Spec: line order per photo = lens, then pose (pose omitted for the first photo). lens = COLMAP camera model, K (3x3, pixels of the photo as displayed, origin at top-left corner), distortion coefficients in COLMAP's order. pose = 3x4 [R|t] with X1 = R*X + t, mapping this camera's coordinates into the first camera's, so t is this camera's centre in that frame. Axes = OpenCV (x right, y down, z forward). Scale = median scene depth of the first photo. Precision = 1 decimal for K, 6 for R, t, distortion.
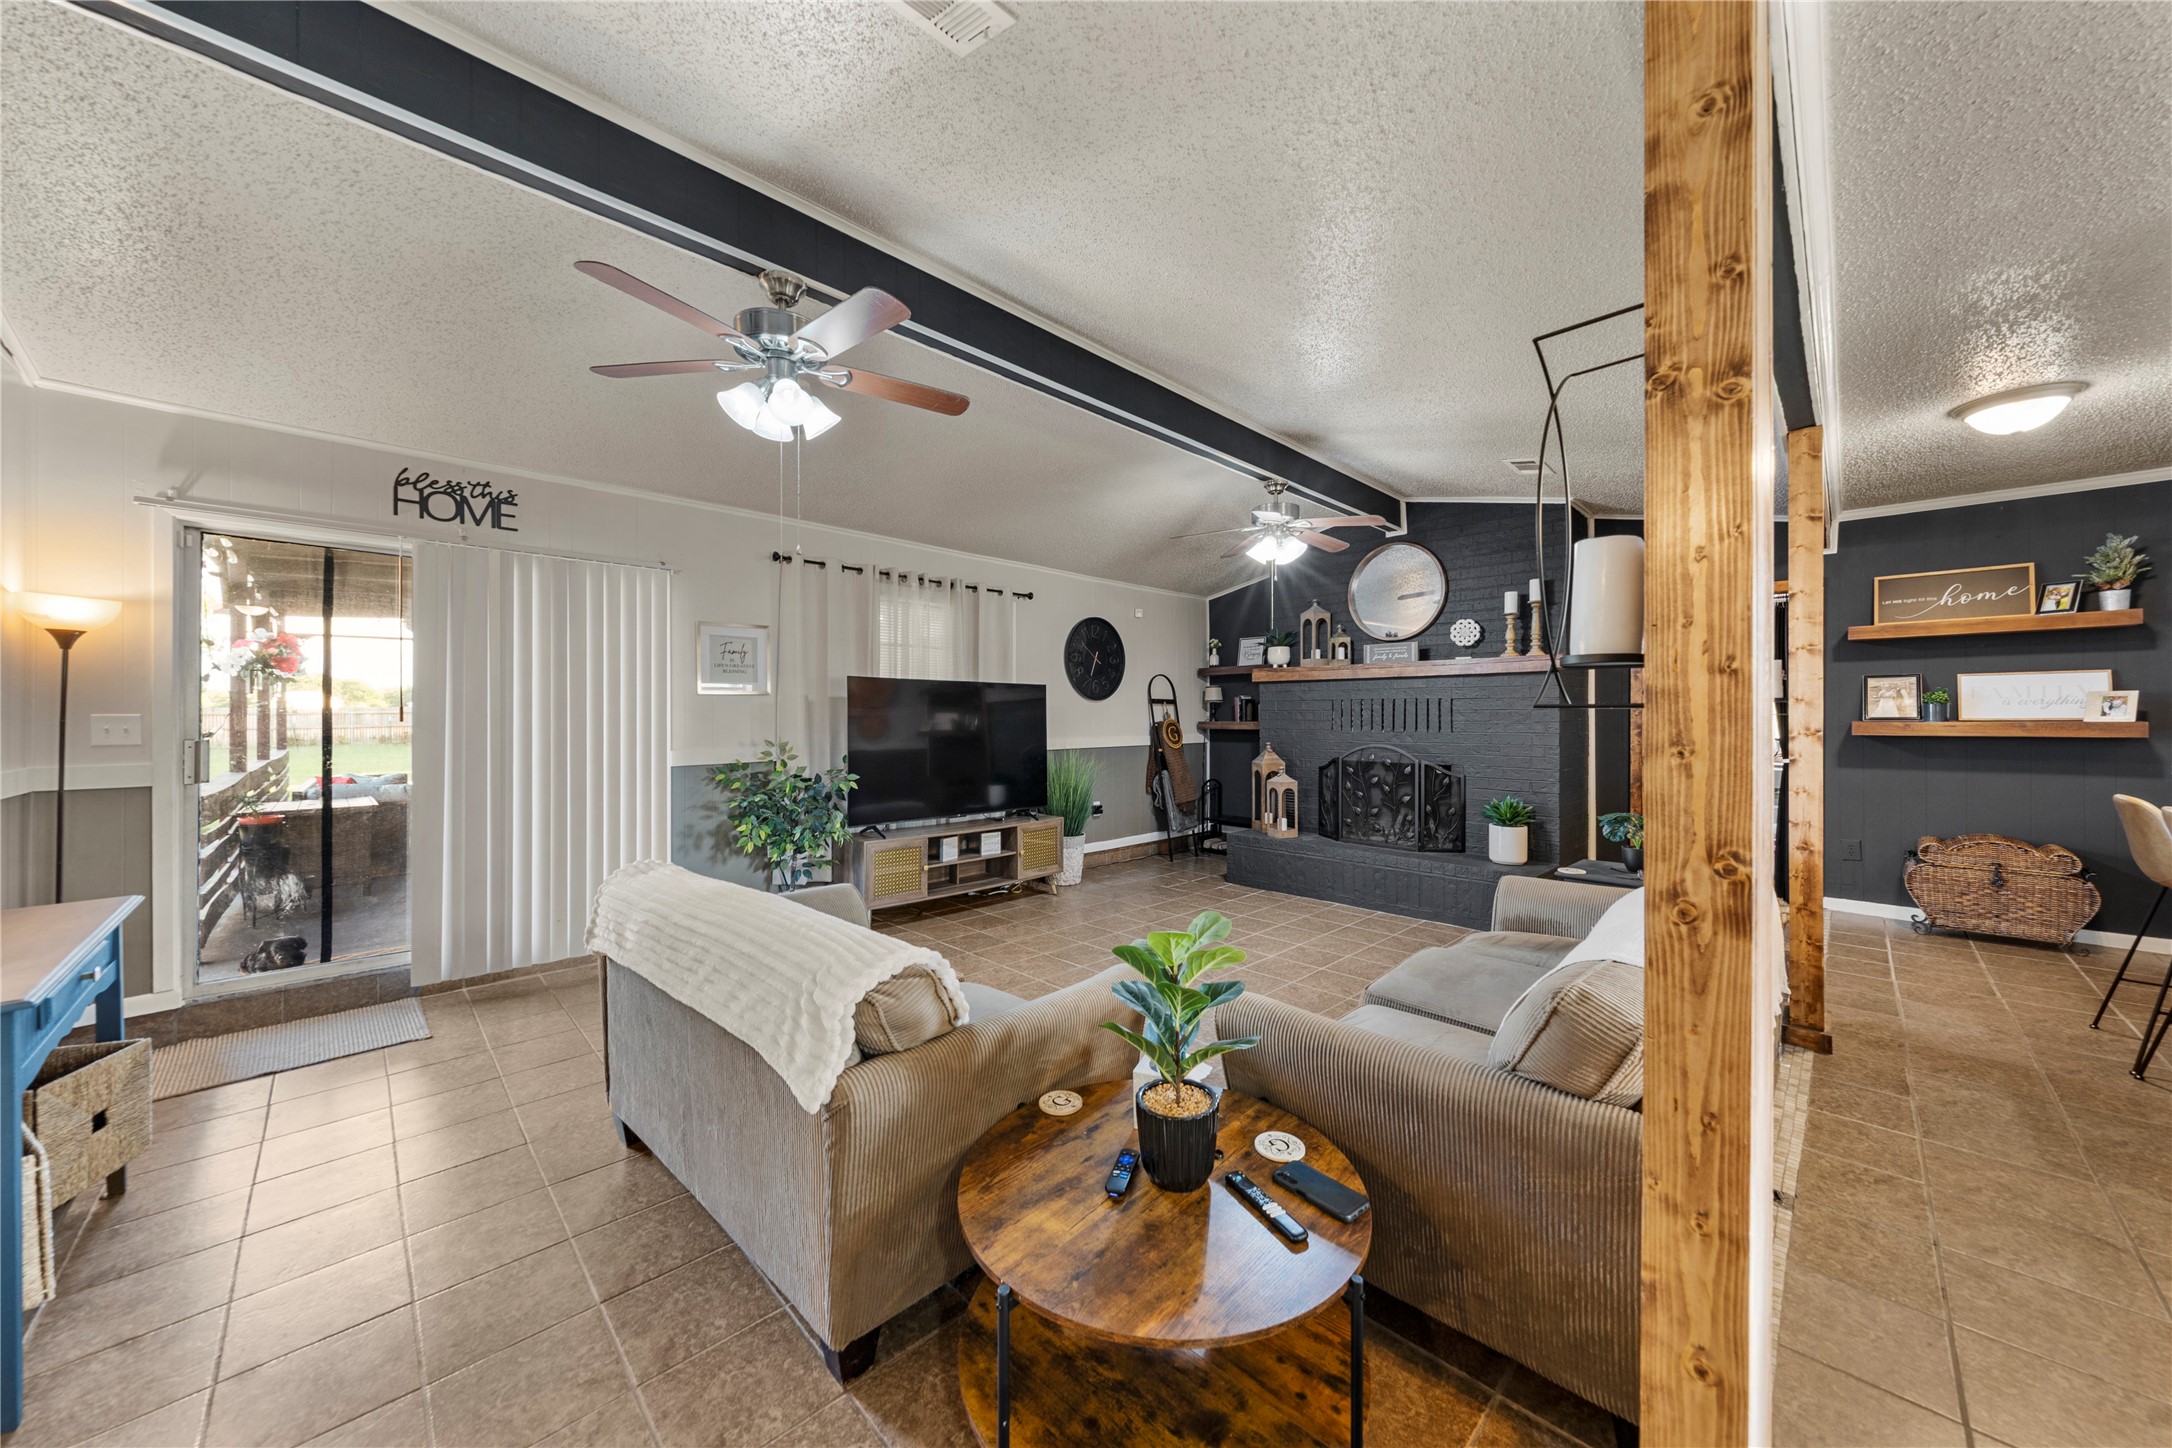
lens RADIAL K [[752.6, 0, 1086.1], [0, 752.6, 719.4], [0, 0, 1]] dist [-0.004096, 0.000643]
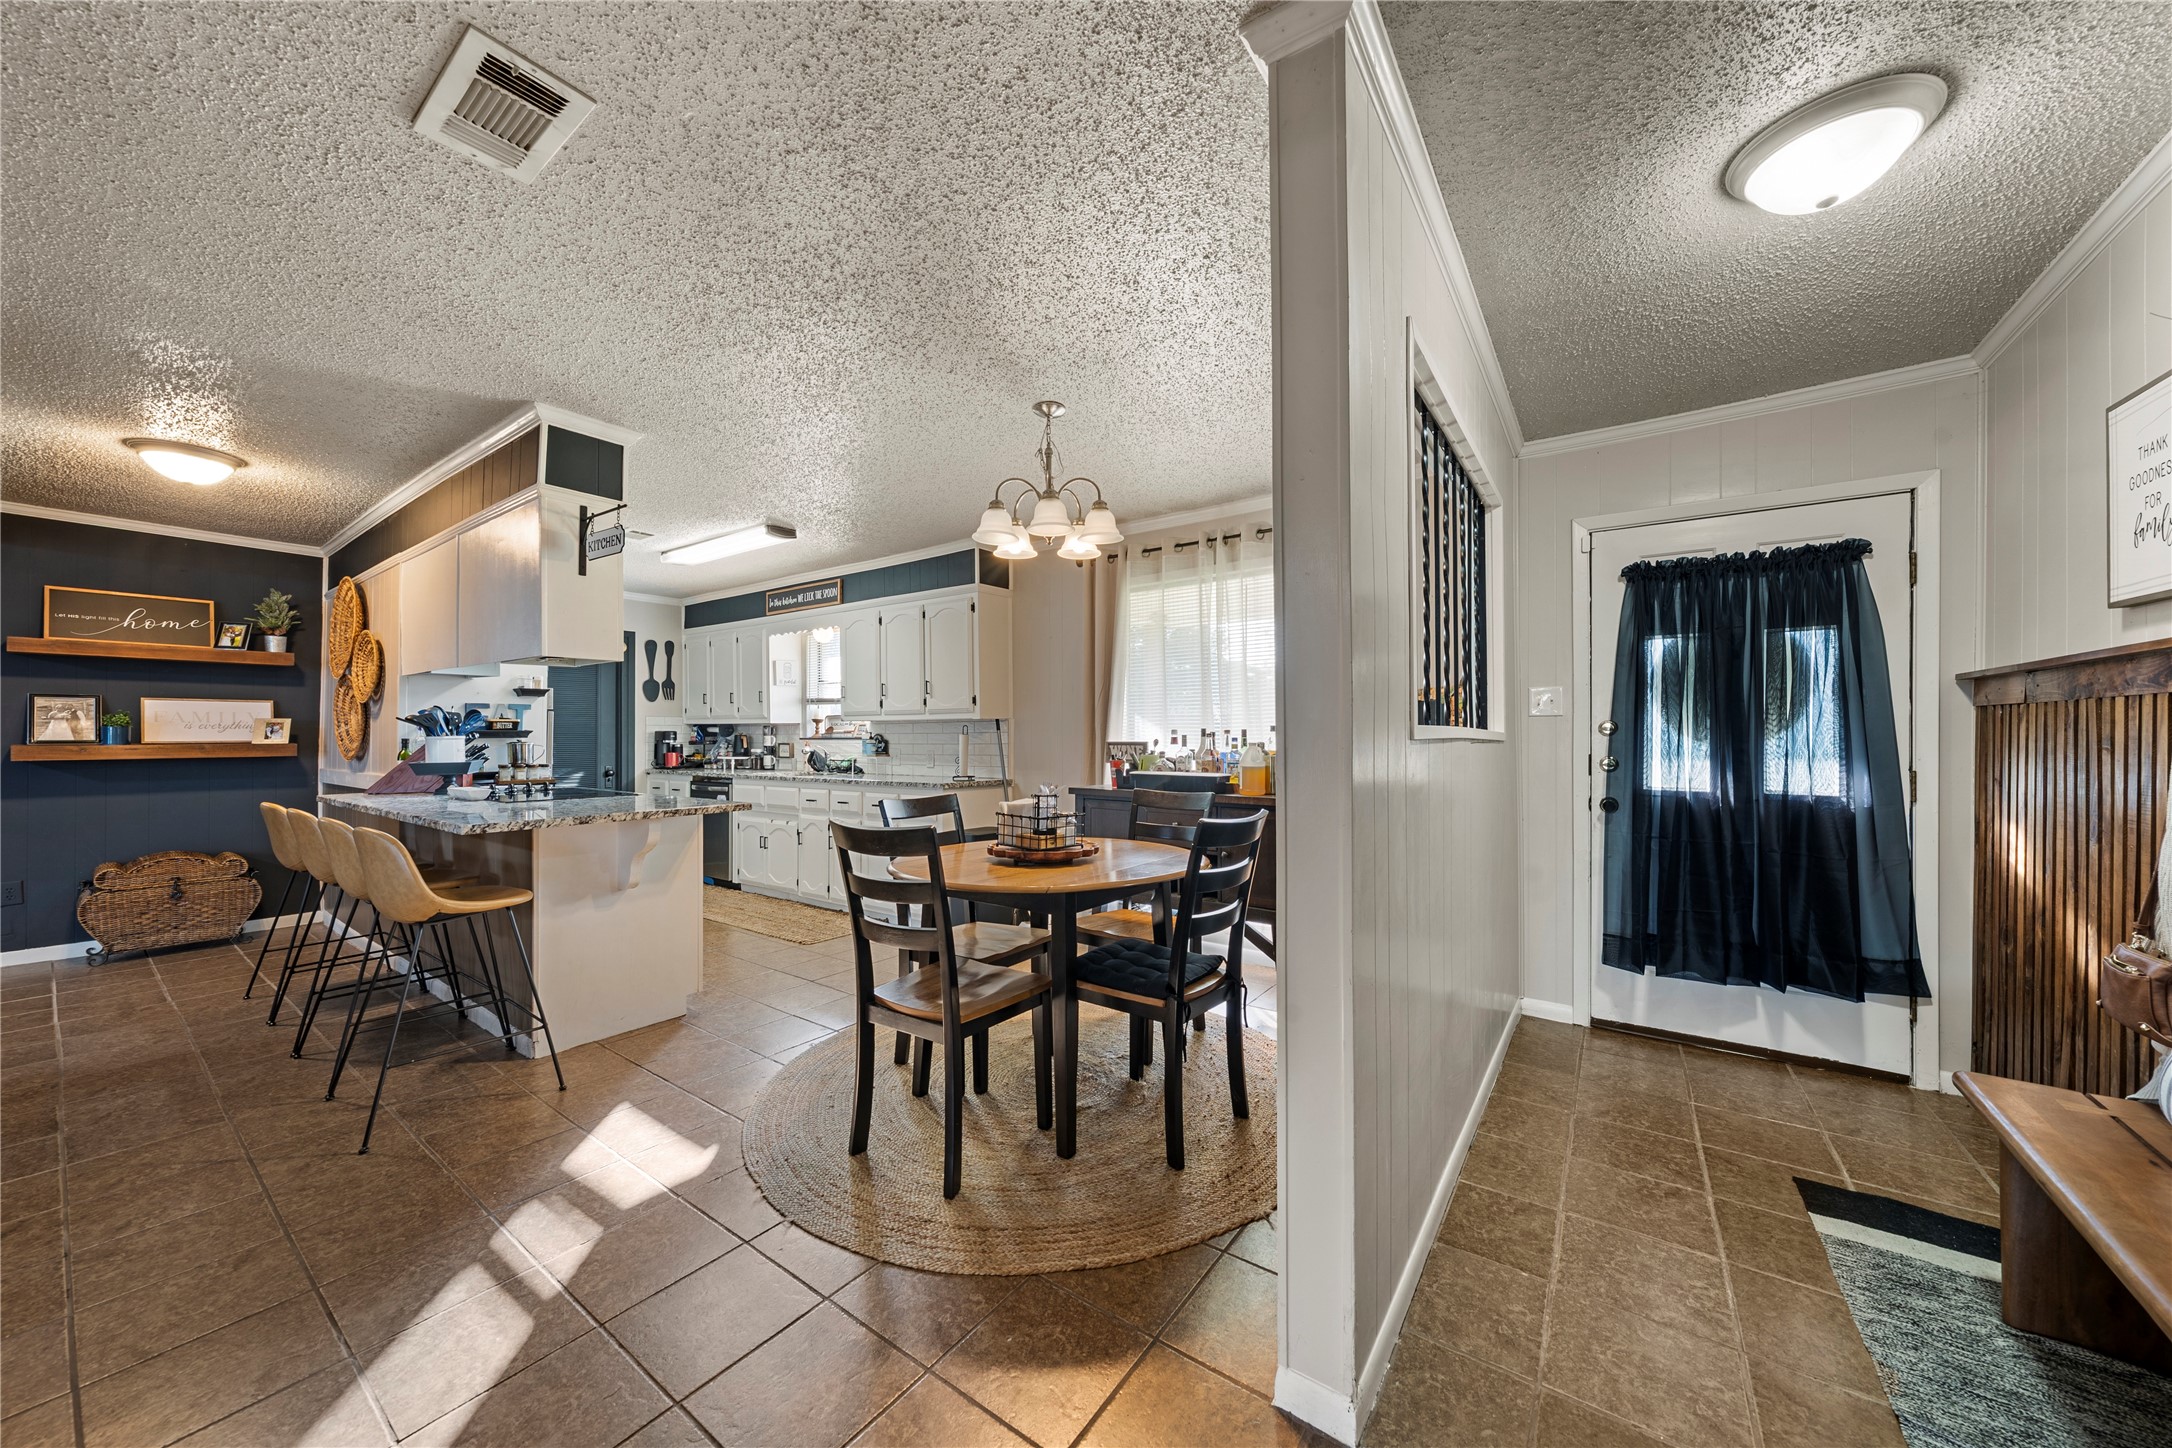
lens RADIAL K [[752.6, 0, 1084.9], [0, 752.6, 729.2], [0, 0, 1]] dist [-0.004096, 0.000643]
pose [[-0.171009, 0.011961, 0.985197, -0.049874], [0.004579, 0.999925, -0.011345, -0.000352], [-0.985259, 0.002571, -0.171051, -0.082503]]
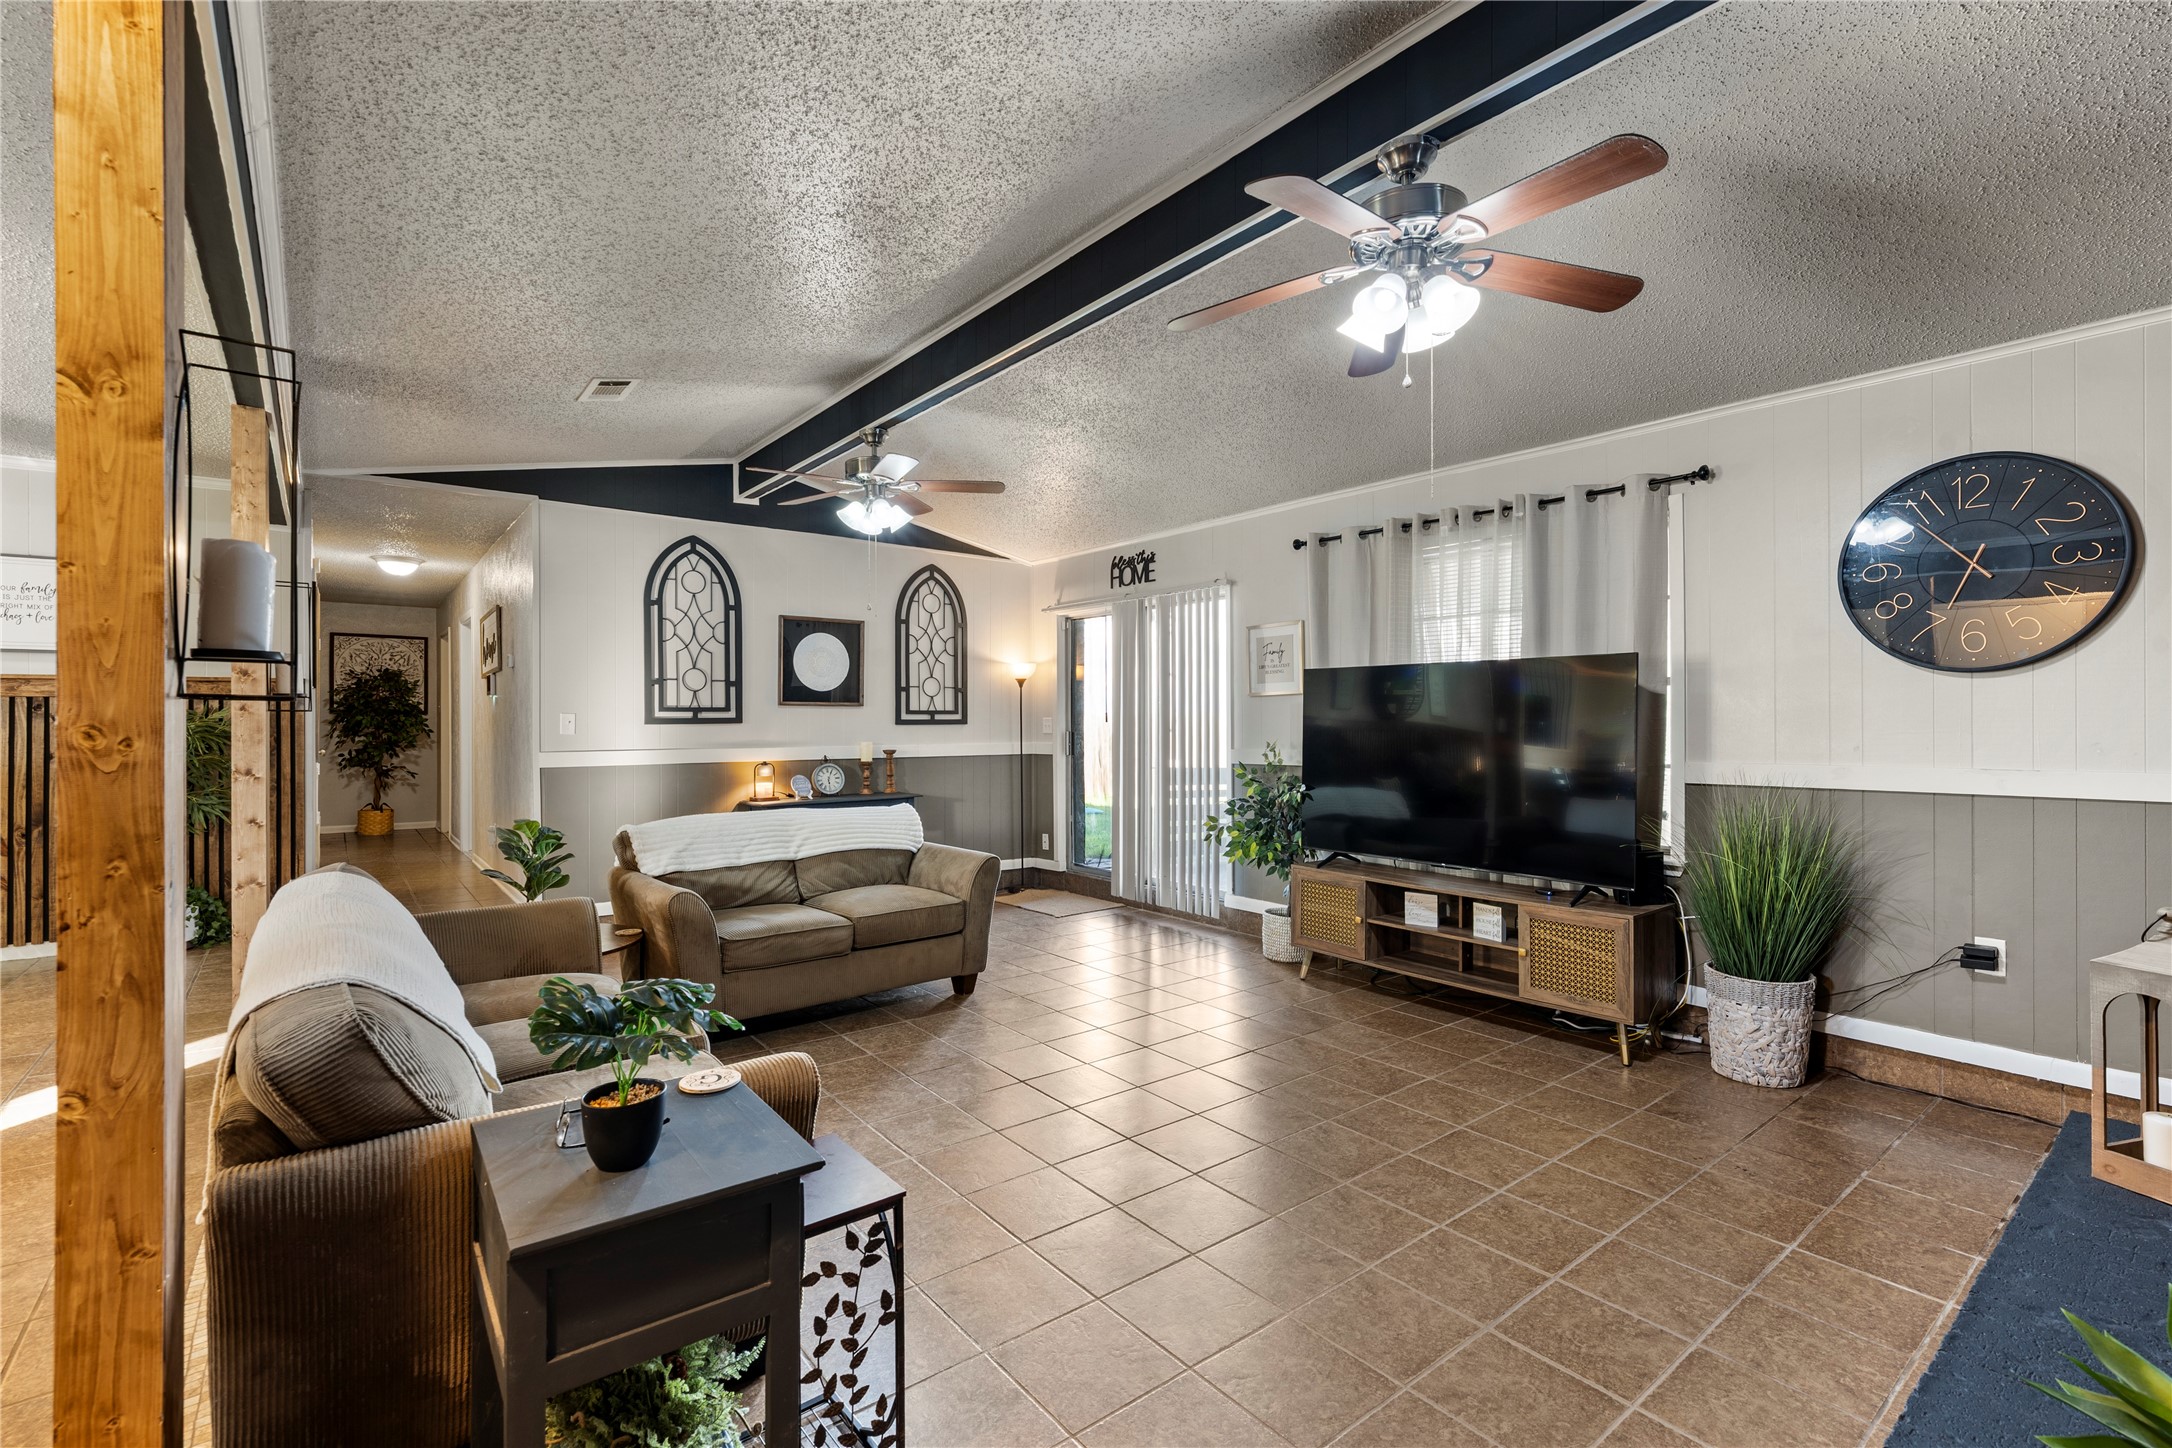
lens RADIAL K [[962.4, 0, 1090.1], [0, 962.4, 723.3], [0, 0, 1]] dist [-0.000206, -0.000105]
pose [[-0.105613, -0.000290, -0.994407, 0.874783], [-0.003904, 0.999992, 0.000123, 0.004755], [0.994400, 0.003895, -0.105613, 0.961222]]
